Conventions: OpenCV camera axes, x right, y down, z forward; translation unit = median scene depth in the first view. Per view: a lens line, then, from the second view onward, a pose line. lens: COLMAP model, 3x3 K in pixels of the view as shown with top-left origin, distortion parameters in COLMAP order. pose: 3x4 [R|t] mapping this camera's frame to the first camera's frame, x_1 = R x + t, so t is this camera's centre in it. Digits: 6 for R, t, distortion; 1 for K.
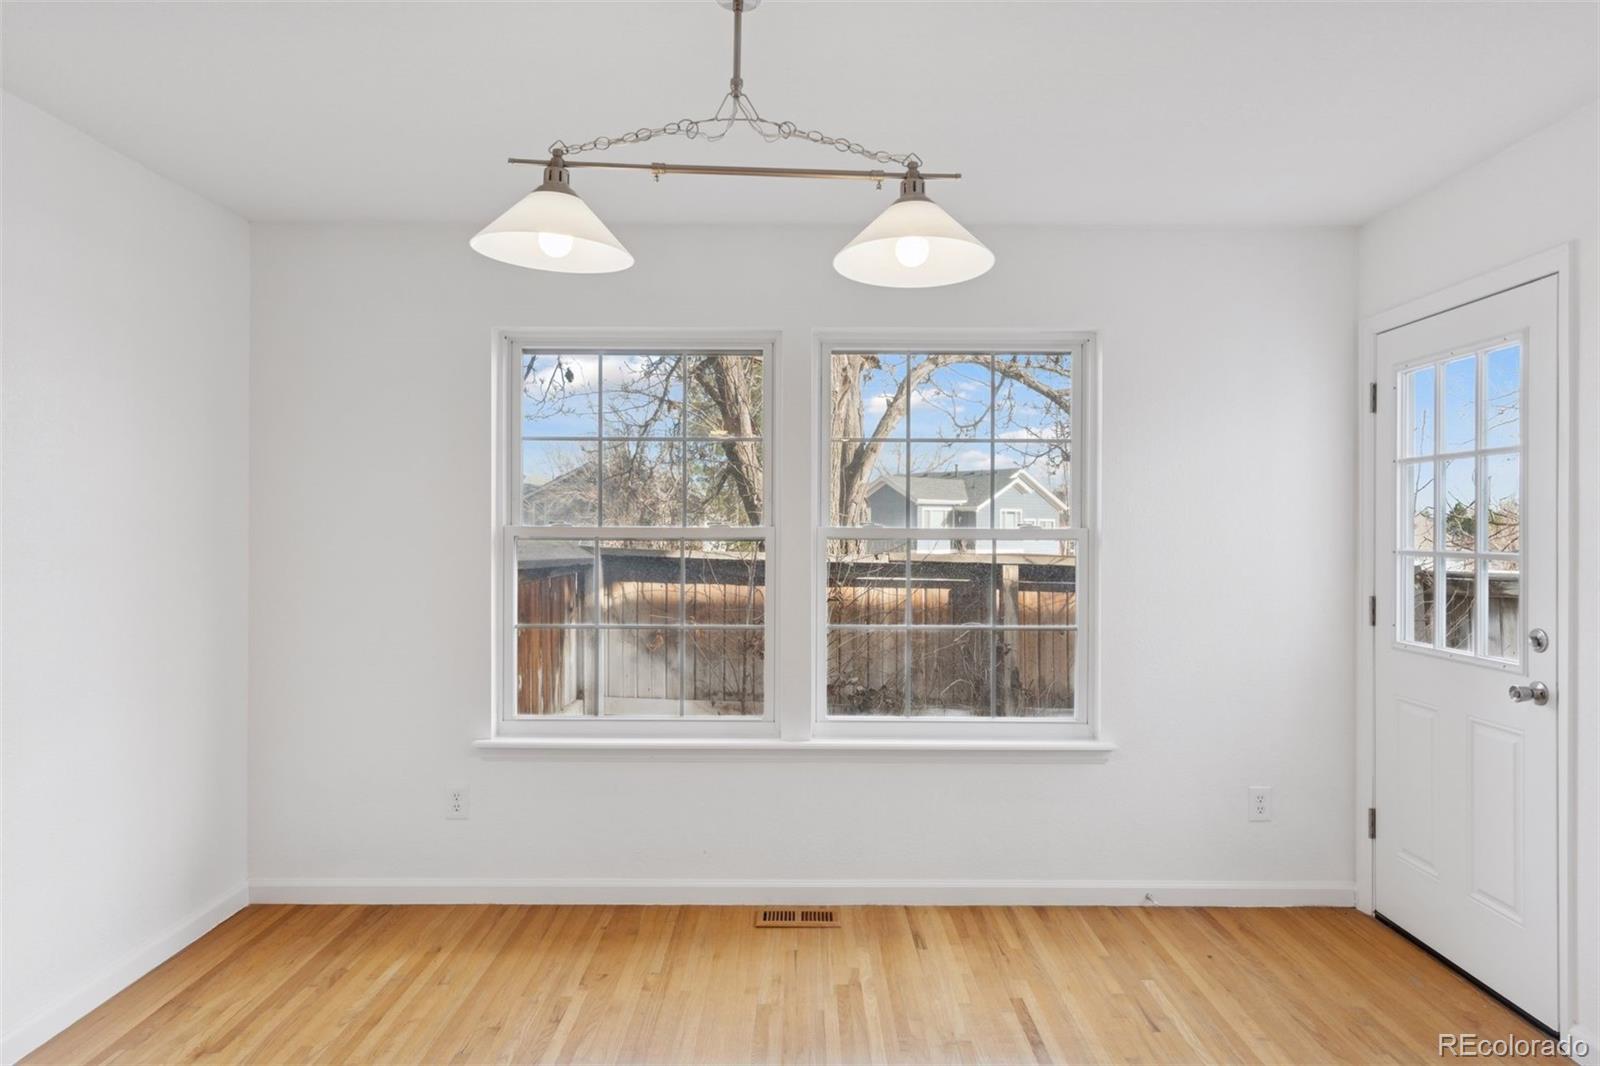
lens RADIAL K [[978.3, 0, 802.2], [0, 978.3, 532.4], [0, 0, 1]] dist [0.003486, -0.000113]
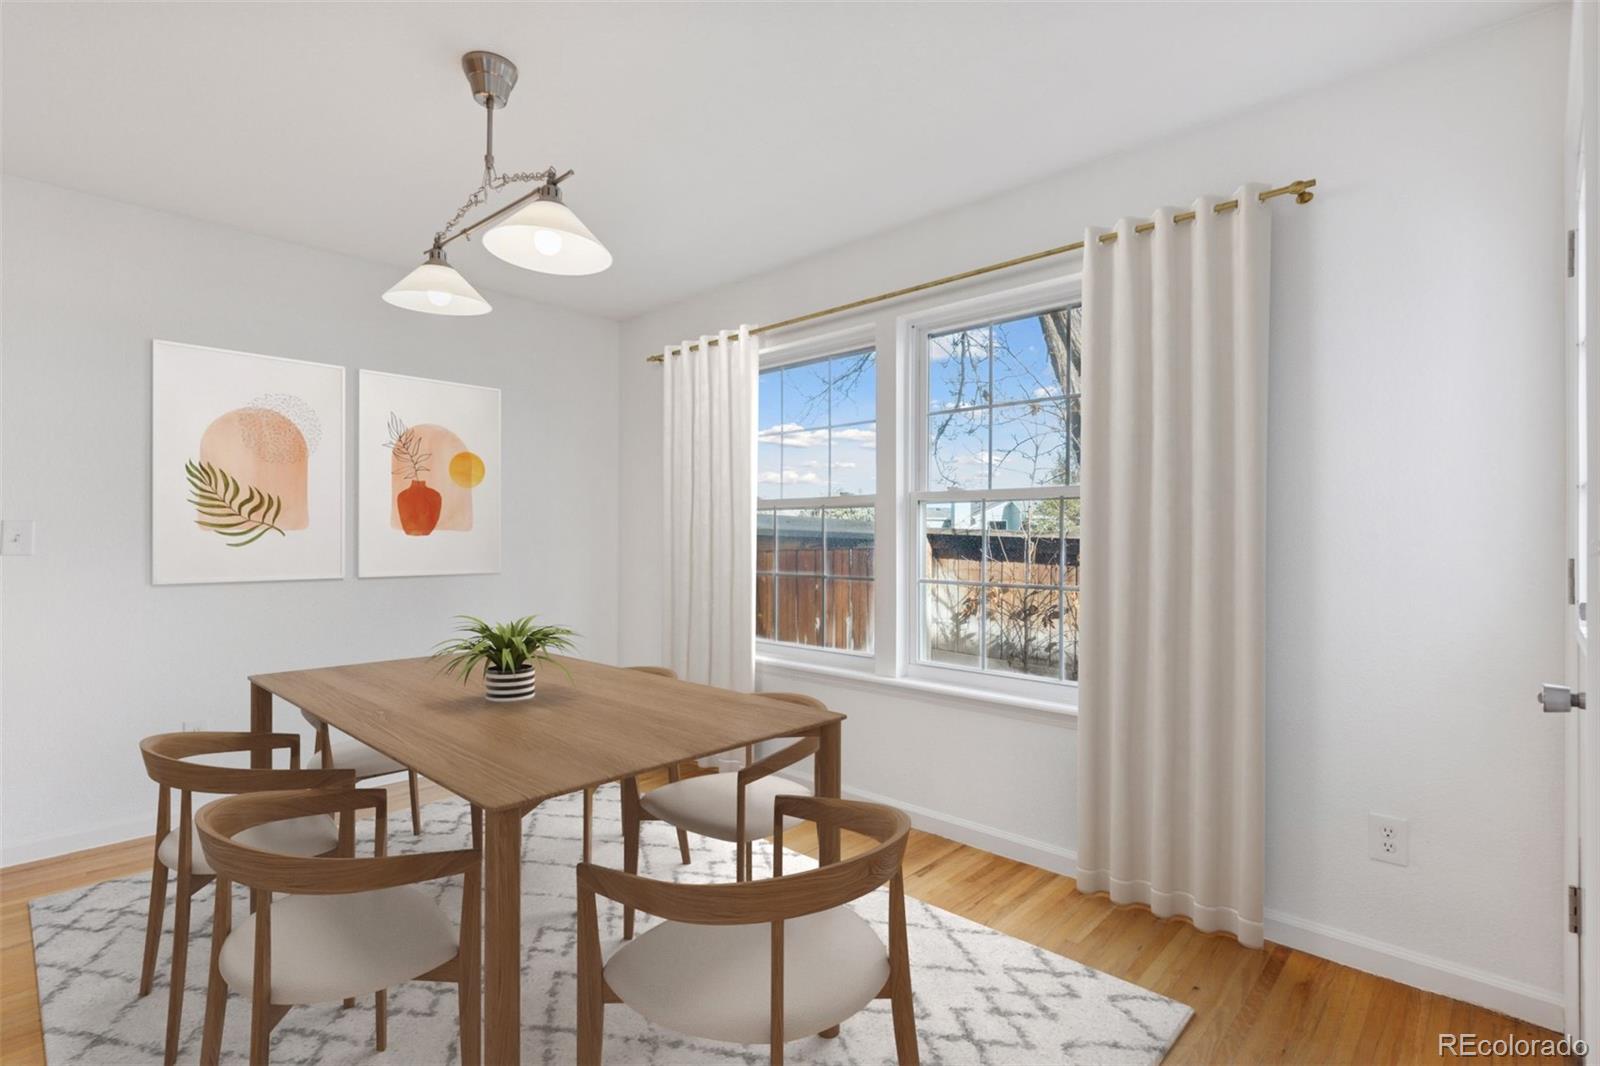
lens RADIAL K [[766.9, 0, 796.3], [0, 766.9, 536.1], [0, 0, 1]] dist [0.003598, 0.000674]
pose [[0.728274, -0.001719, -0.685284, 0.556830], [-0.008944, 0.999888, -0.012013, 0.058825], [0.685228, 0.014878, 0.728177, 0.267409]]
